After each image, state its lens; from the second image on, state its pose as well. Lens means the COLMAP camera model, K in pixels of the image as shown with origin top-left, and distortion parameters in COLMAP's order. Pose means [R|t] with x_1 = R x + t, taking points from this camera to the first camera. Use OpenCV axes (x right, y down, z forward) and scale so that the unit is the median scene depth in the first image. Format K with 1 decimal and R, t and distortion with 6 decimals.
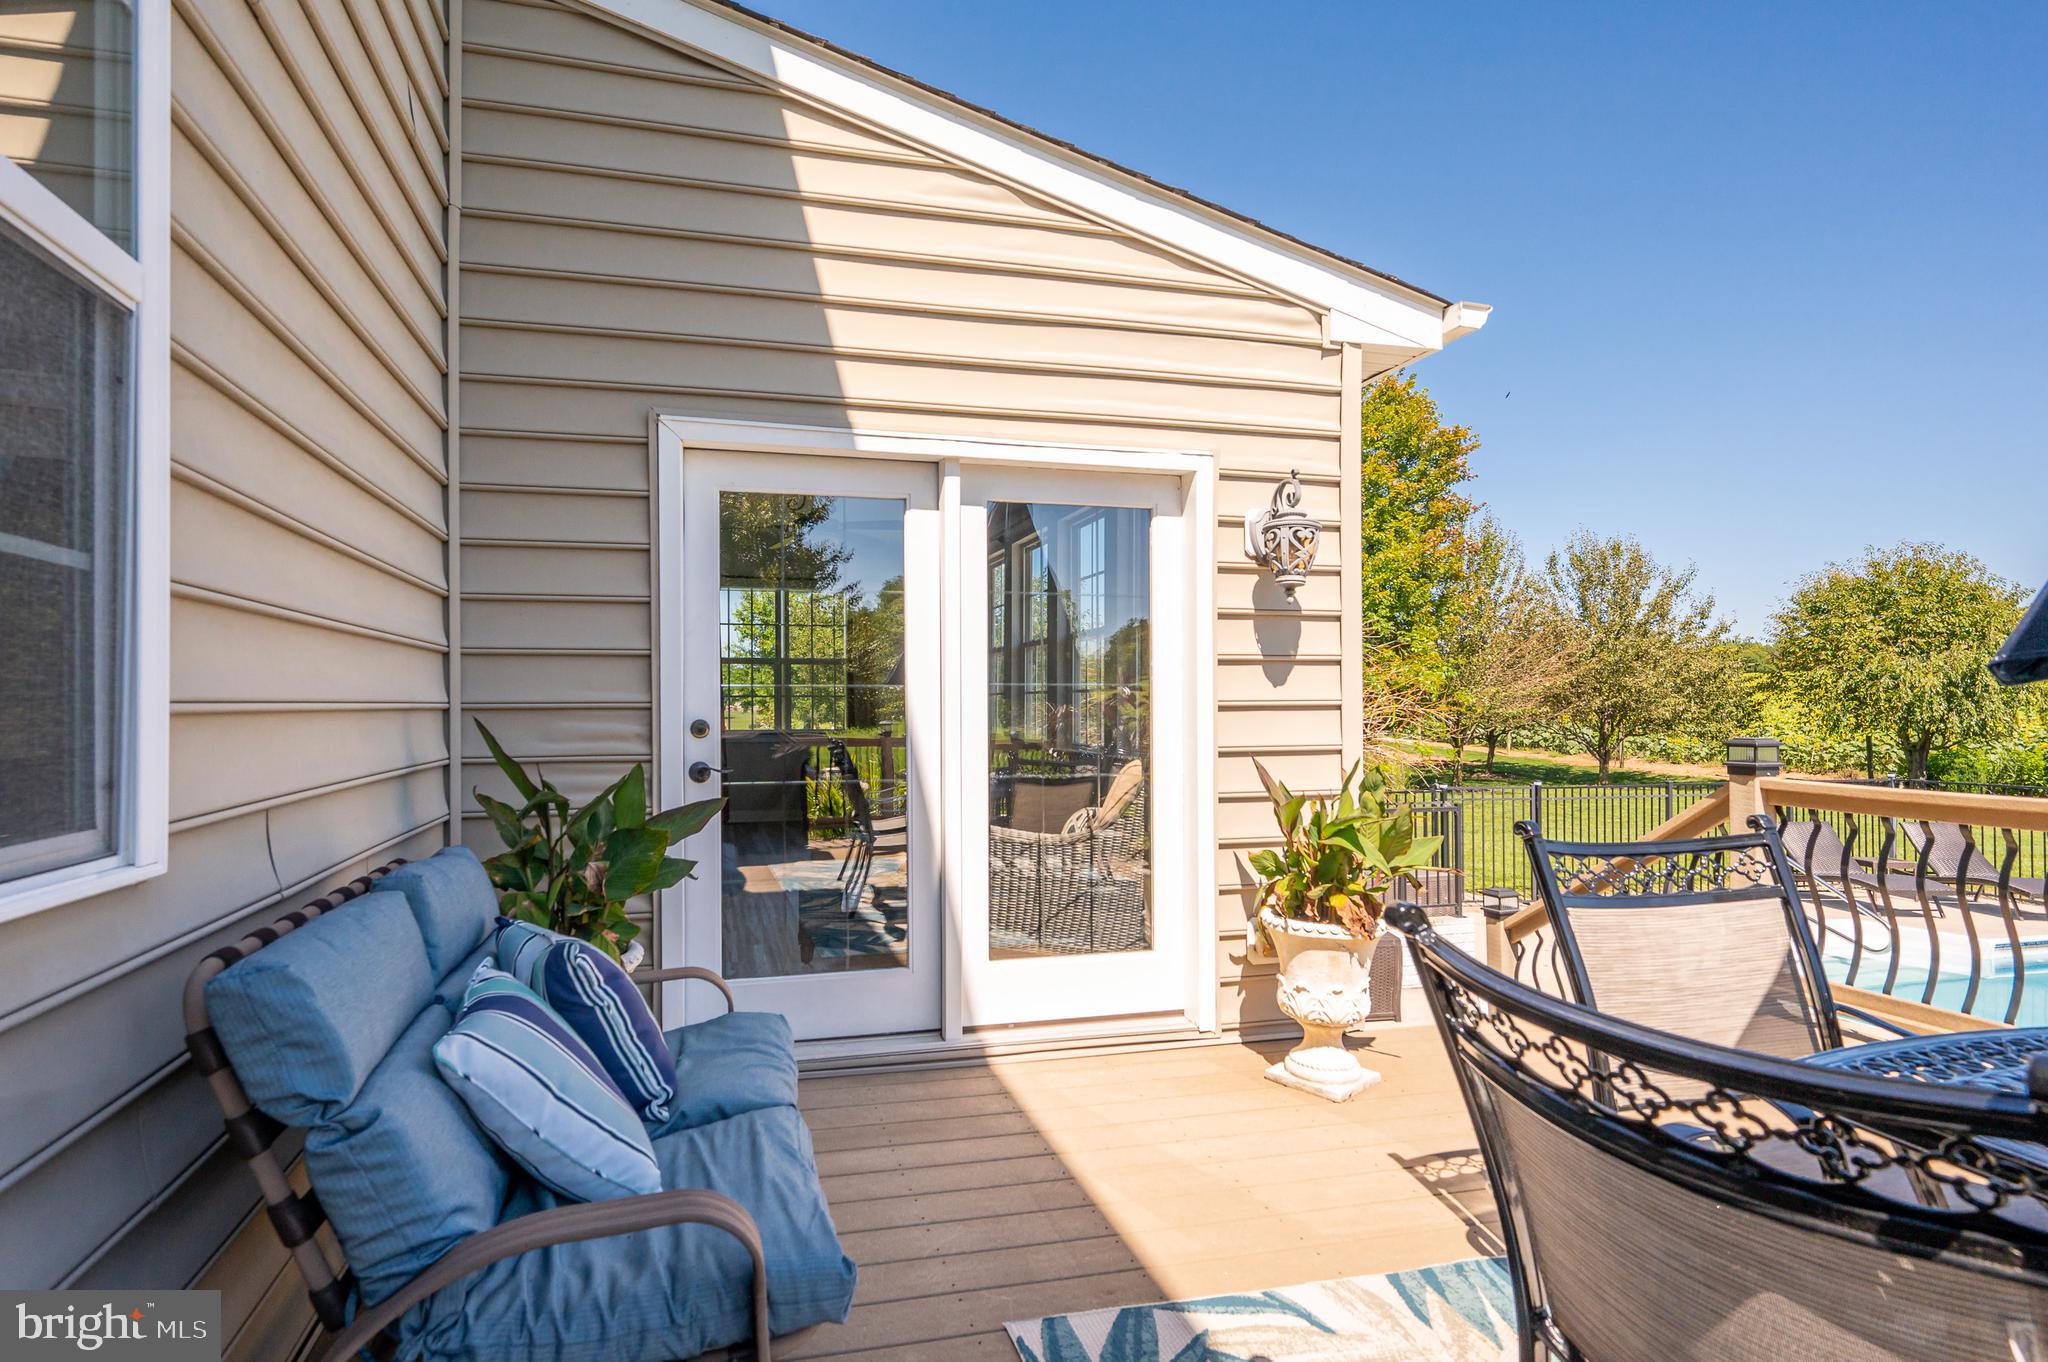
lens RADIAL K [[995.8, 0, 928.8], [0, 995.8, 692.4], [0, 0, 1]] dist [-0.001244, 0.000415]
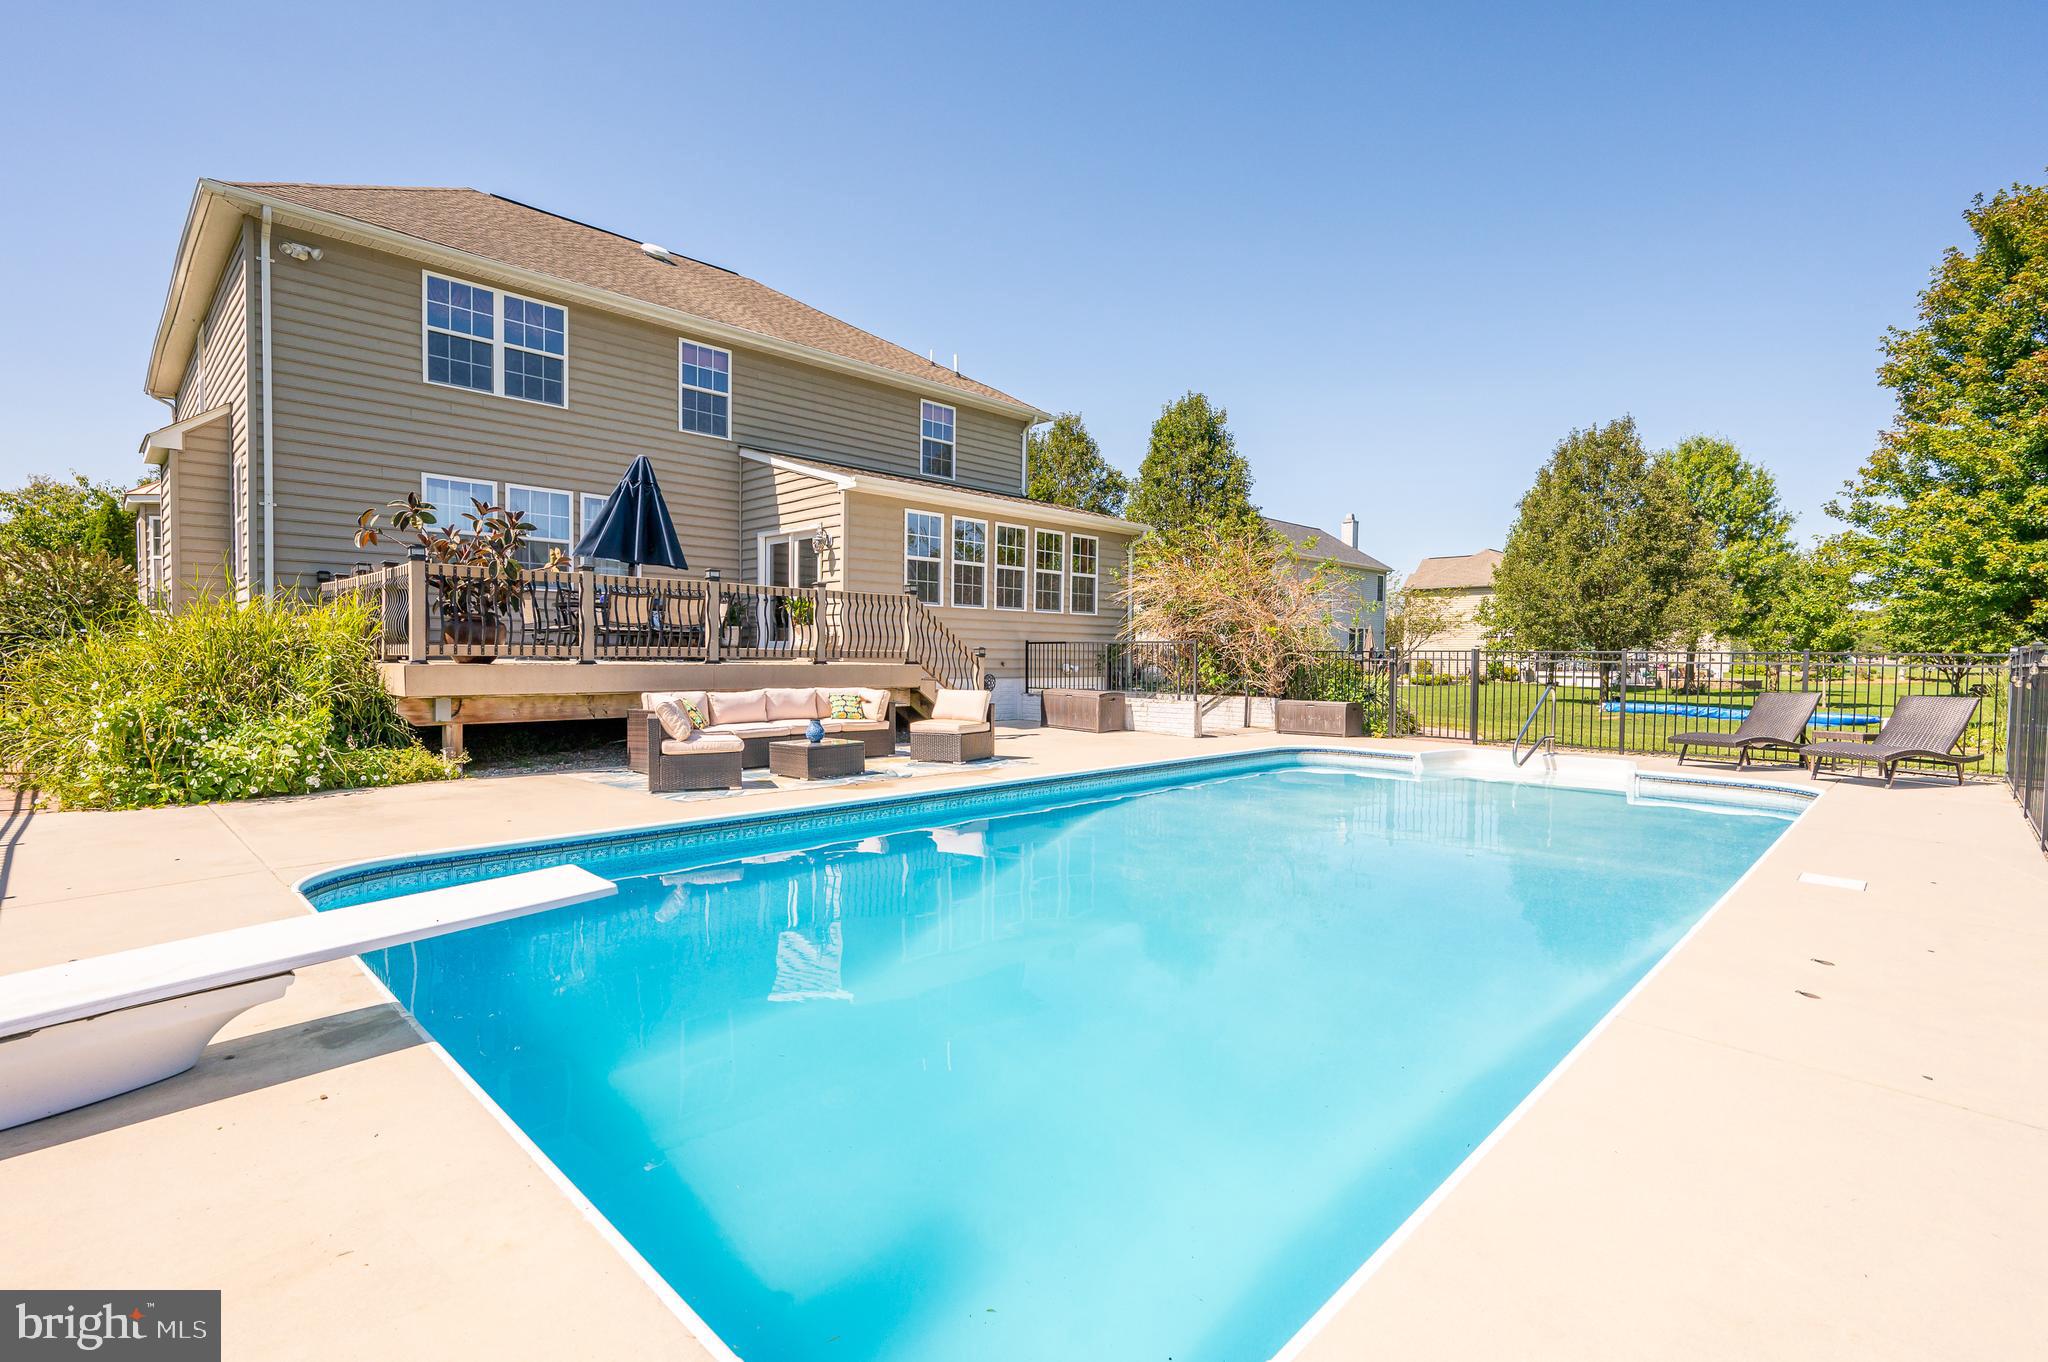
lens RADIAL K [[946.7, 0, 1026.9], [0, 946.7, 680.0], [0, 0, 1]] dist [0.000750, 0.001057]
pose [[0.524334, 0.029626, -0.850997, 4.558495], [-0.005090, 0.999486, 0.031659, 0.323703], [0.851498, -0.012268, 0.524215, -0.418355]]
